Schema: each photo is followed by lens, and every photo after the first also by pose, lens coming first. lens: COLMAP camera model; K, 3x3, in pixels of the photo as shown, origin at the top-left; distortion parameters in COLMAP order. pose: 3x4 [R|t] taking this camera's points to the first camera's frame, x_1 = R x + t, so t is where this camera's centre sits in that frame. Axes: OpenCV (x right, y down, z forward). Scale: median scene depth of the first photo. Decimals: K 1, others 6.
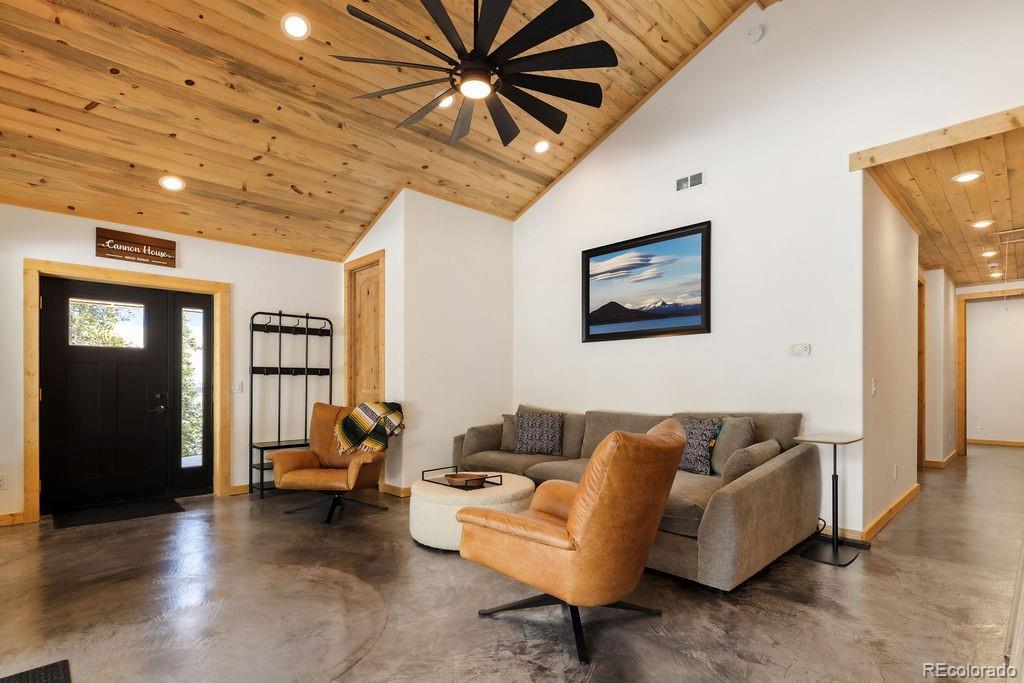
lens RADIAL K [[498.9, 0, 507.7], [0, 498.9, 382.9], [0, 0, 1]] dist [0.006129, -0.004719]
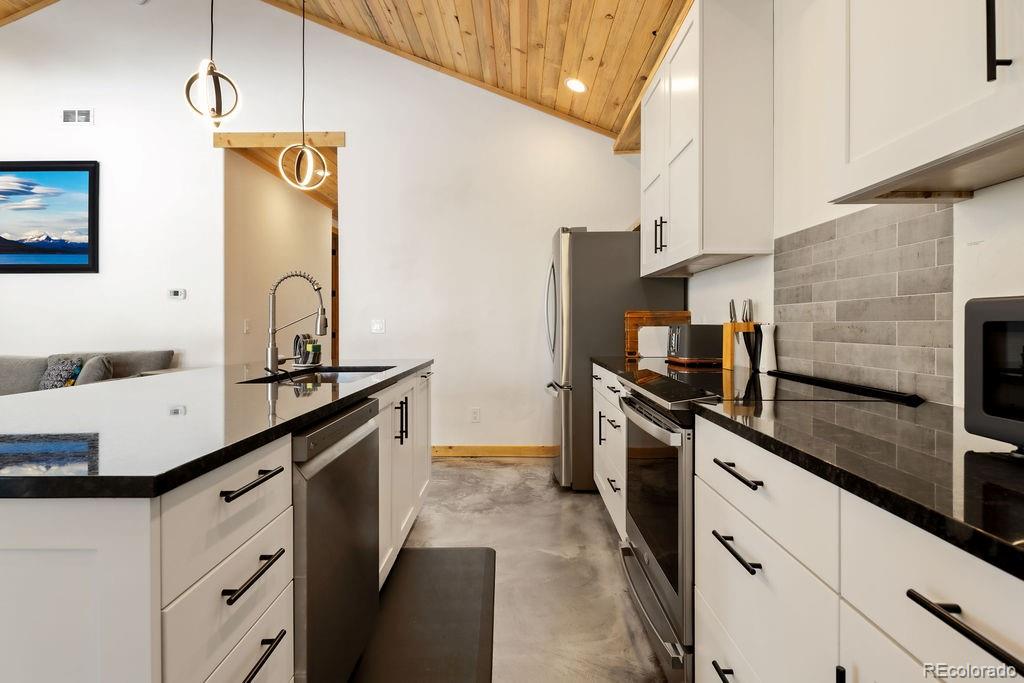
lens RADIAL K [[498.9, 0, 509.0], [0, 498.9, 320.0], [0, 0, 1]] dist [0.006129, -0.004719]
pose [[0.707549, 0.004070, 0.706653, 0.264784], [-0.001933, 0.999991, -0.003825, -0.003674], [-0.706662, 0.001340, 0.707550, -0.273604]]
